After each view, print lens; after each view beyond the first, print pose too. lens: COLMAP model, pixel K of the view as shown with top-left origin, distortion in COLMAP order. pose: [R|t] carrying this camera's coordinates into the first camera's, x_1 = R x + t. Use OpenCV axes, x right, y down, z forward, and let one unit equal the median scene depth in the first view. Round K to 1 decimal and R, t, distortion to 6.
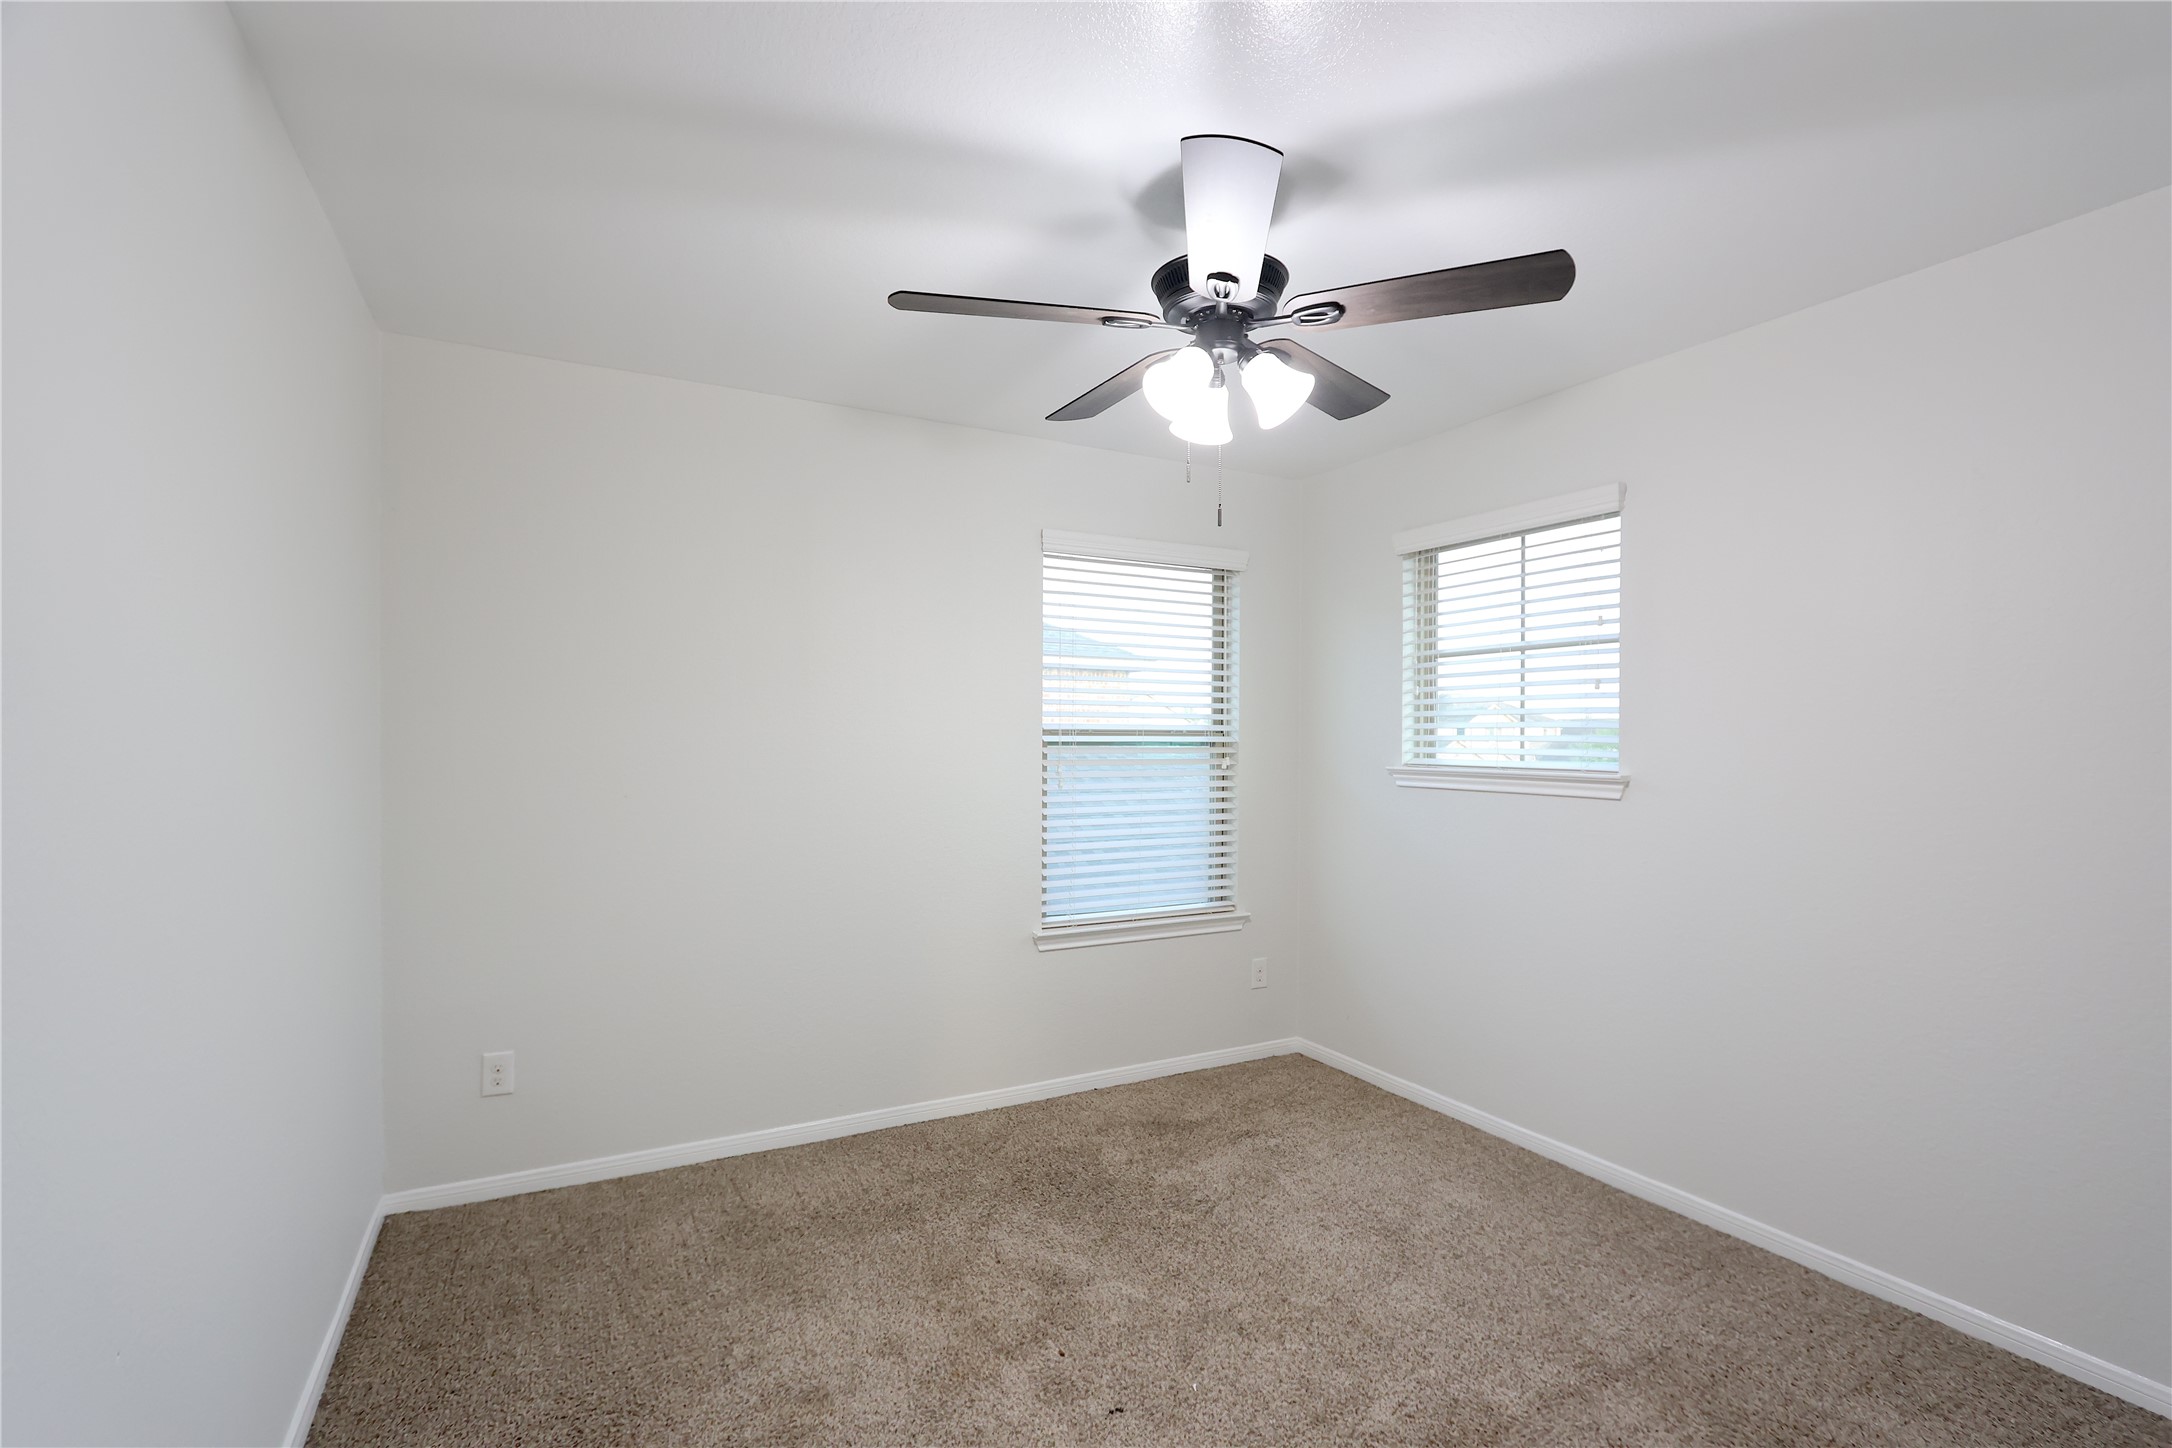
lens RADIAL K [[990.6, 0, 1005.8], [0, 990.6, 759.8], [0, 0, 1]] dist [-0.017020, 0.002353]
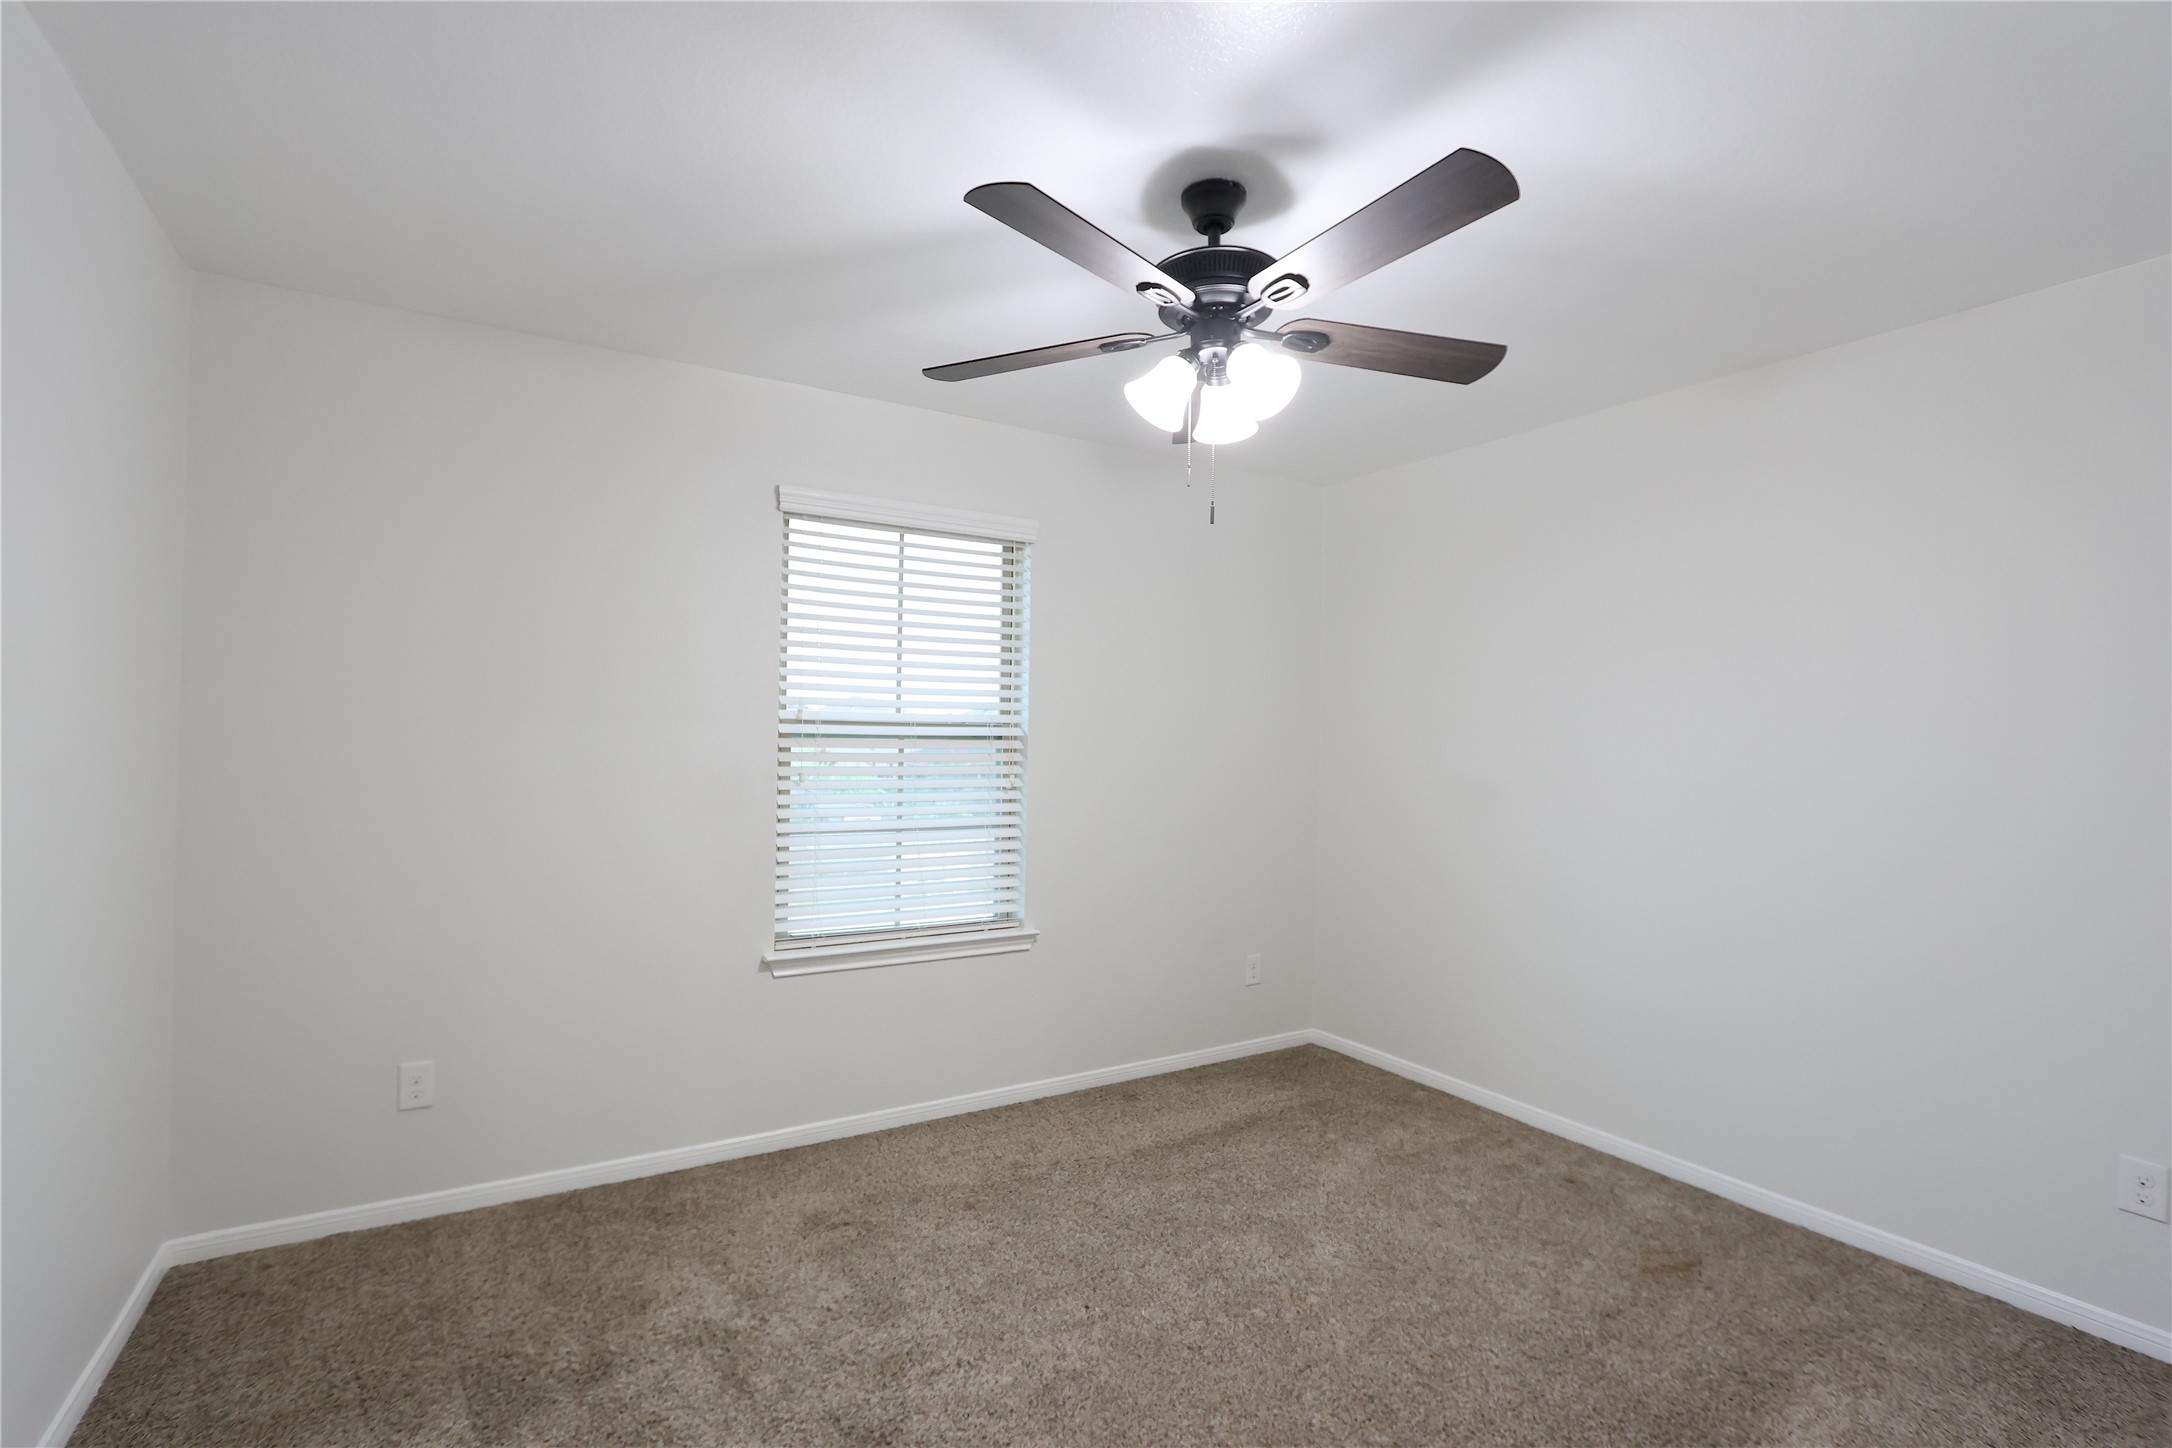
lens RADIAL K [[990.6, 0, 1081.2], [0, 990.6, 732.9], [0, 0, 1]] dist [-0.017020, 0.002353]
pose [[0.997387, 0.010918, 0.071416, 0.218095], [-0.009377, 0.999717, -0.021878, -0.001266], [-0.071634, 0.021152, 0.997207, 0.116358]]
